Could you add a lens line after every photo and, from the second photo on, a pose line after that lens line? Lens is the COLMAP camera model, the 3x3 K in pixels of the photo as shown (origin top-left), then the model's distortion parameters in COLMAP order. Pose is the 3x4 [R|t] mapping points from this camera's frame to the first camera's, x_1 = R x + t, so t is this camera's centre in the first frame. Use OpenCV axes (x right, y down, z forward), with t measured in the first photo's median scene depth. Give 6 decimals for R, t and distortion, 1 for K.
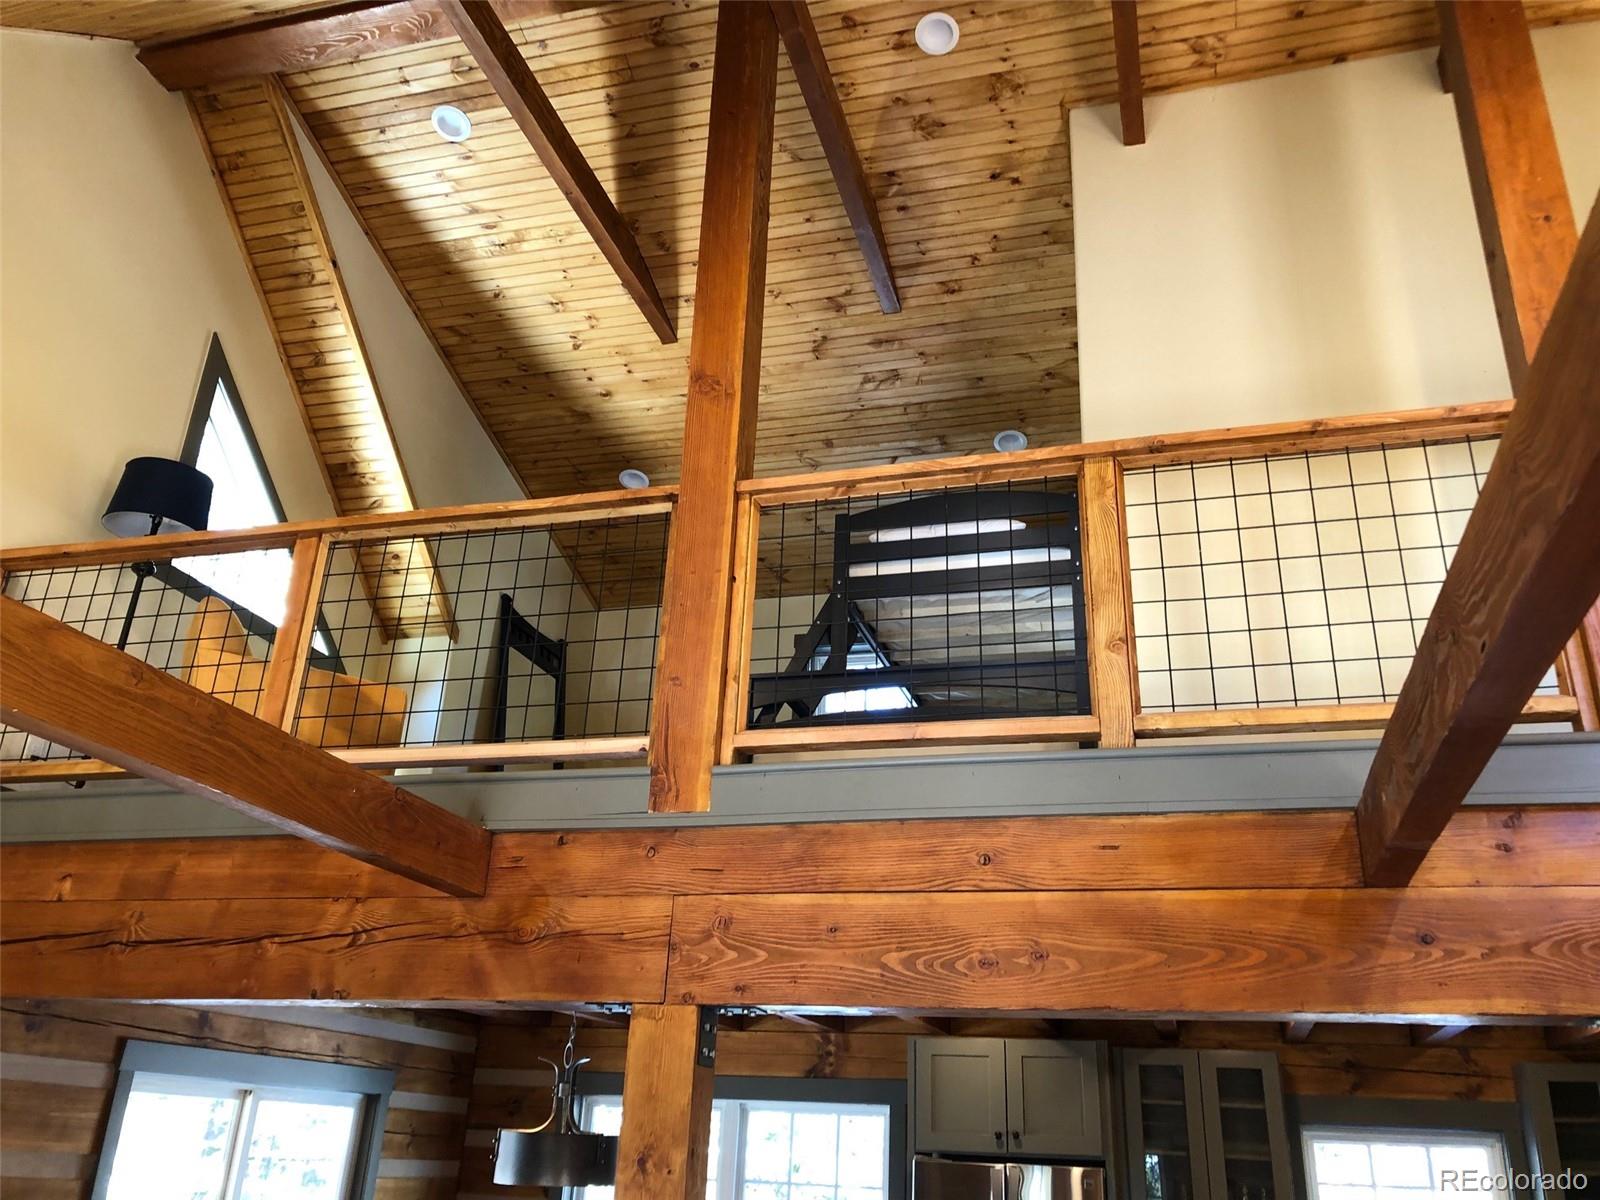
lens RADIAL K [[1312.7, 0, 789.8], [0, 1312.7, 576.3], [0, 0, 1]] dist [0.034448, -0.032956]
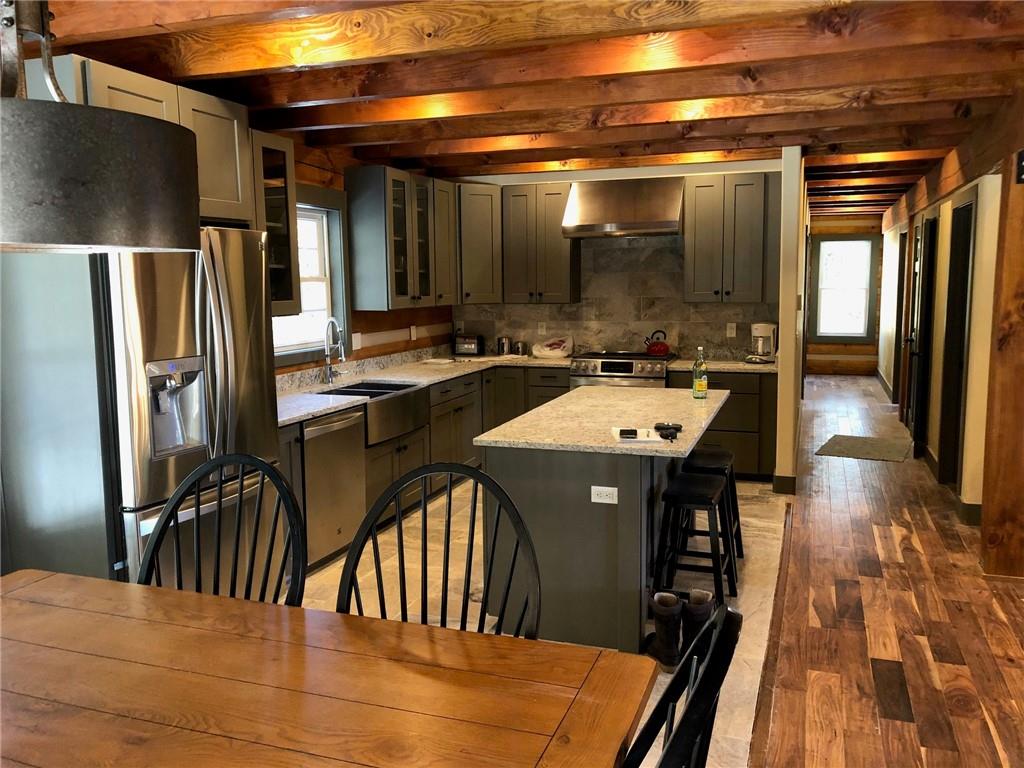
lens RADIAL K [[840.1, 0, 513.2], [0, 840.1, 380.7], [0, 0, 1]] dist [0.034448, -0.032956]
pose [[0.057477, -0.160757, 0.985319, -0.628045], [-0.388703, 0.905468, 0.170403, 0.593588], [-0.919569, -0.392790, -0.010443, 1.266561]]
